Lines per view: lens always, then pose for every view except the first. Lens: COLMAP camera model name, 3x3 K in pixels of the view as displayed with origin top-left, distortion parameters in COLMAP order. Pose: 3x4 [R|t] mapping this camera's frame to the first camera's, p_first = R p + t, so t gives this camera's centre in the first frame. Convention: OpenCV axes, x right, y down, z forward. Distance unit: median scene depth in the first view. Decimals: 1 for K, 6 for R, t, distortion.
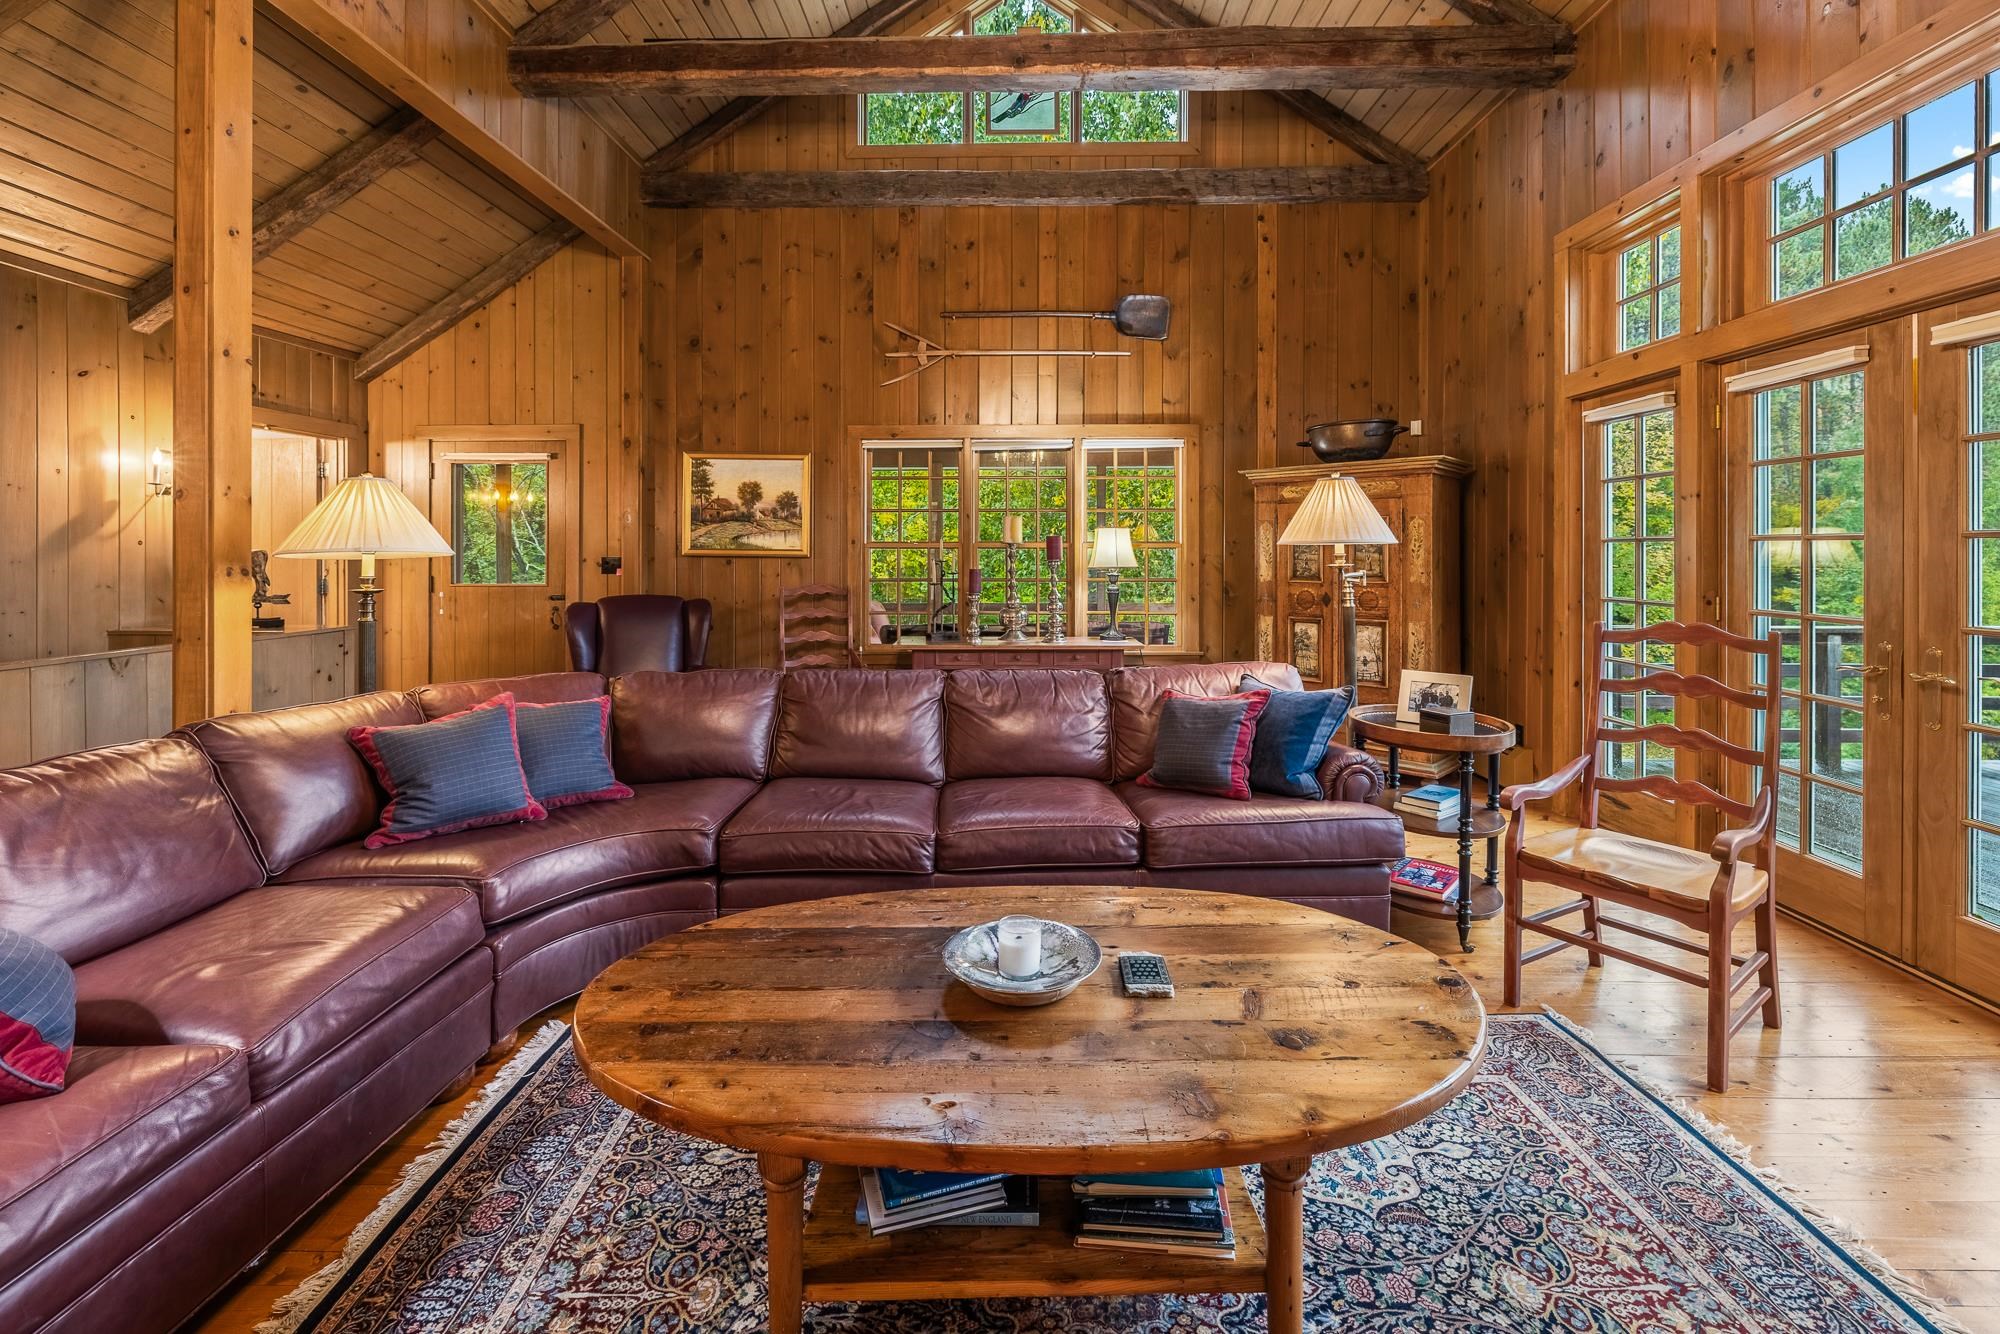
lens RADIAL K [[867.1, 0, 1011.4], [0, 867.1, 549.6], [0, 0, 1]] dist [0.004675, -0.000250]
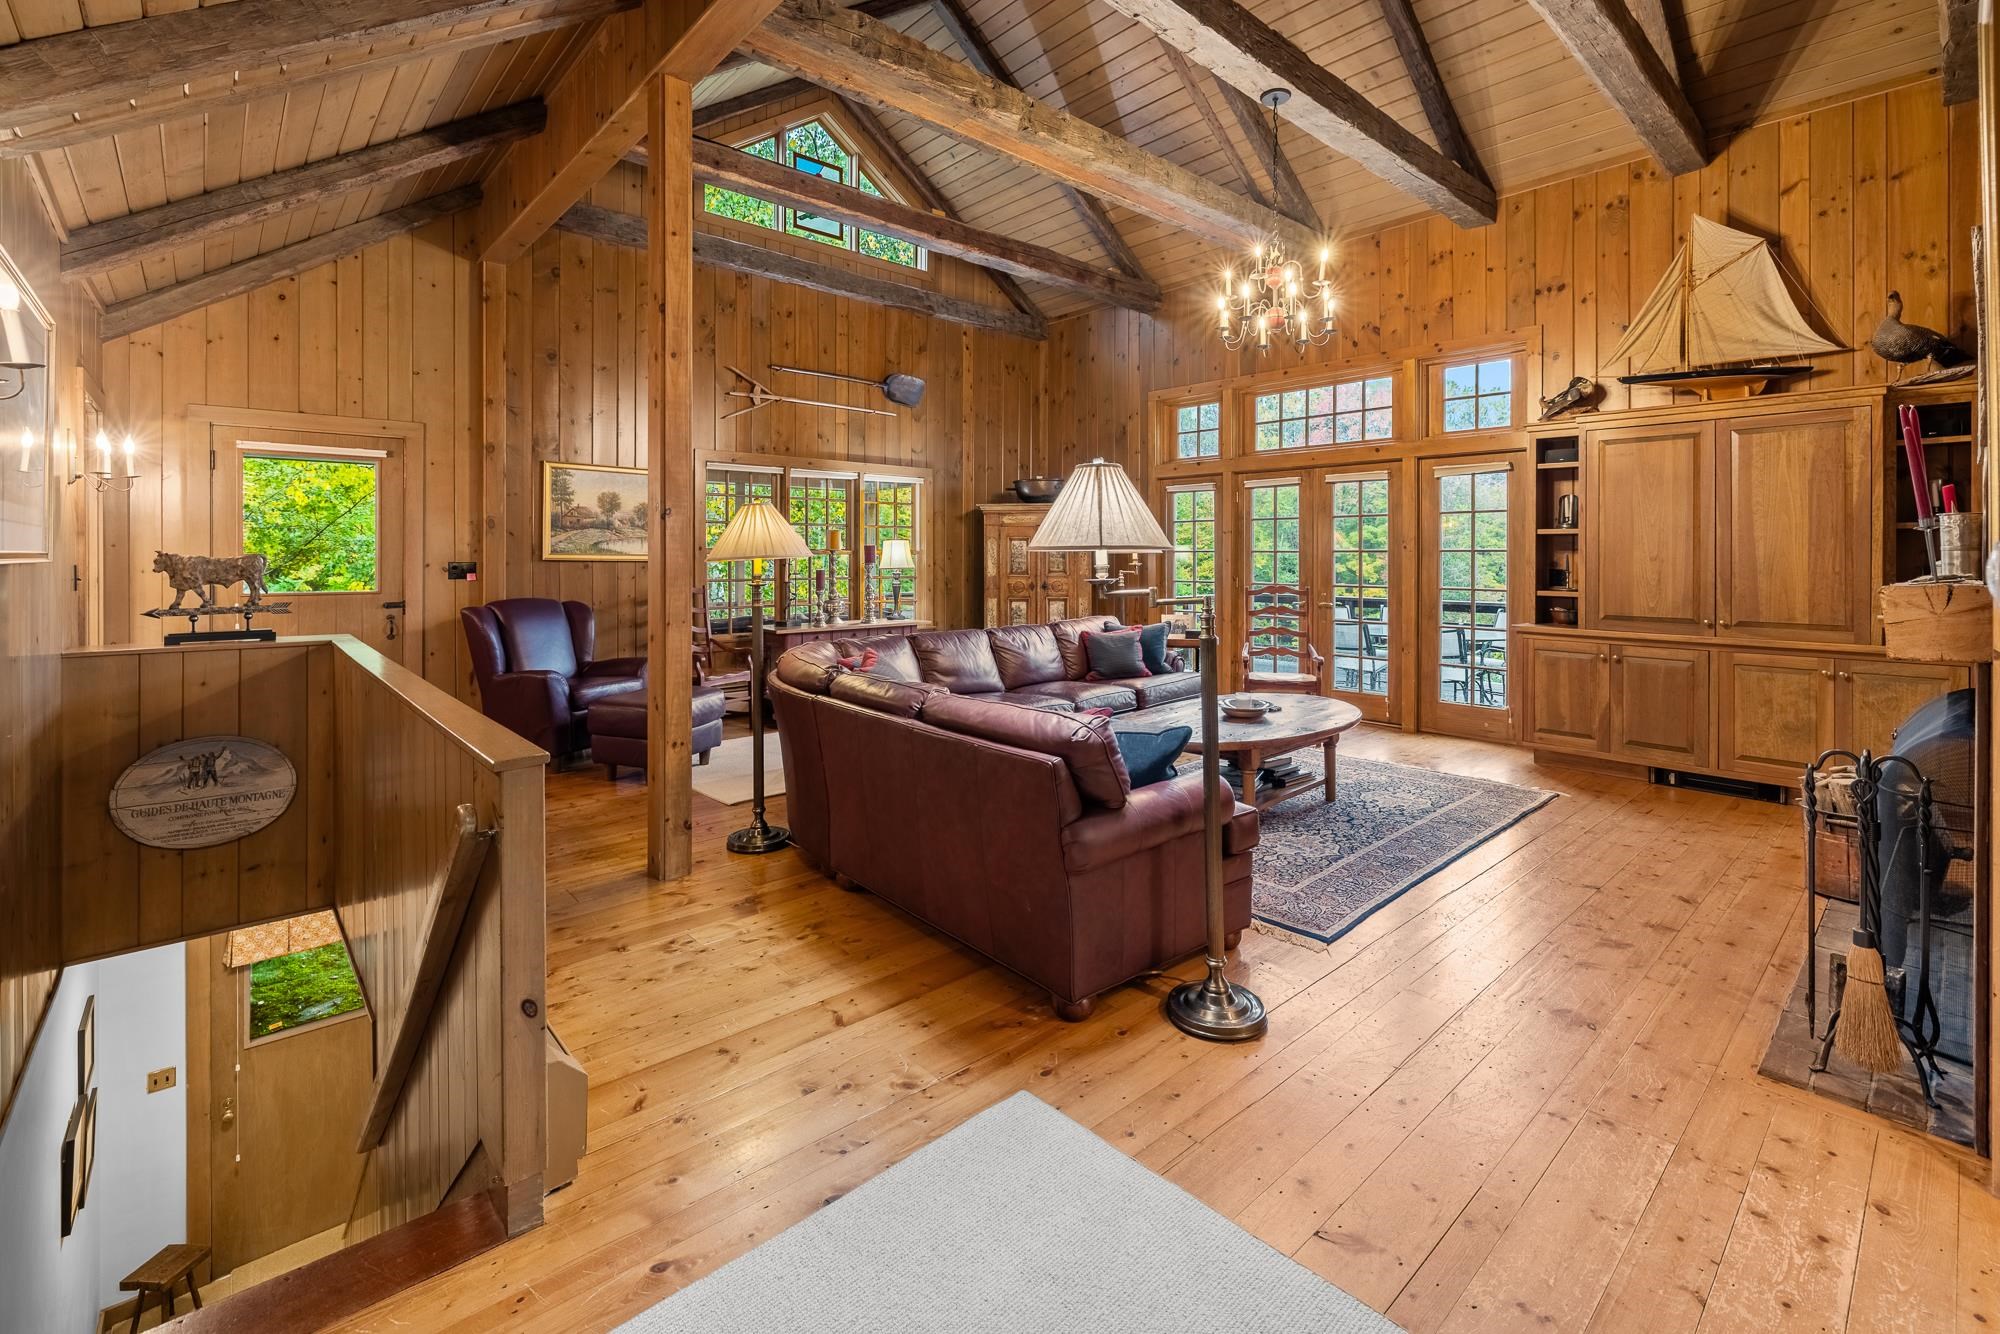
lens RADIAL K [[867.1, 0, 1001.5], [0, 867.1, 557.1], [0, 0, 1]] dist [0.004675, -0.000250]
pose [[0.733328, 0.001305, 0.679874, -0.681616], [-0.001527, 0.999999, -0.000273, 0.002477], [-0.679873, -0.000838, 0.733329, -0.135841]]
